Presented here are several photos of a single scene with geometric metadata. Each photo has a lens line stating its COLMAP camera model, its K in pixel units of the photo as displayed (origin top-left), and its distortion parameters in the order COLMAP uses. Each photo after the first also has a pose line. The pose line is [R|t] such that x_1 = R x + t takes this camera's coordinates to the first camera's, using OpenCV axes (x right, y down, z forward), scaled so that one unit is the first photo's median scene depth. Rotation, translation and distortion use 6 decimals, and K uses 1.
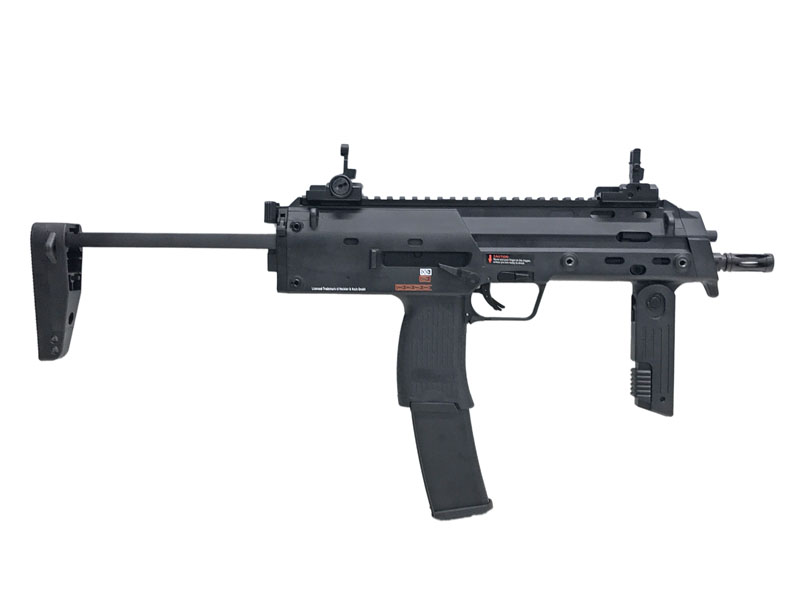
lens RADIAL K [[870.7, 0, 400.0], [0, 870.7, 300.0], [0, 0, 1]] dist [0.295036, -1.259427]
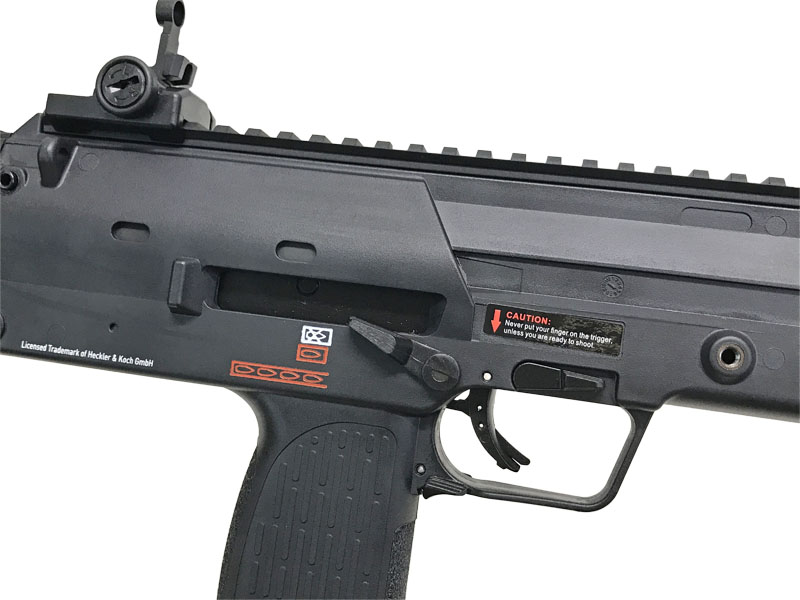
lens RADIAL K [[881.9, 0, 400.9], [0, 881.9, 267.9], [0, 0, 1]] dist [0.021662, -0.018669]
pose [[0.984359, 0.108361, -0.138910, 0.111155], [-0.123378, 0.986845, -0.104476, -0.026011], [0.125761, 0.119980, 0.984779, 0.639545]]
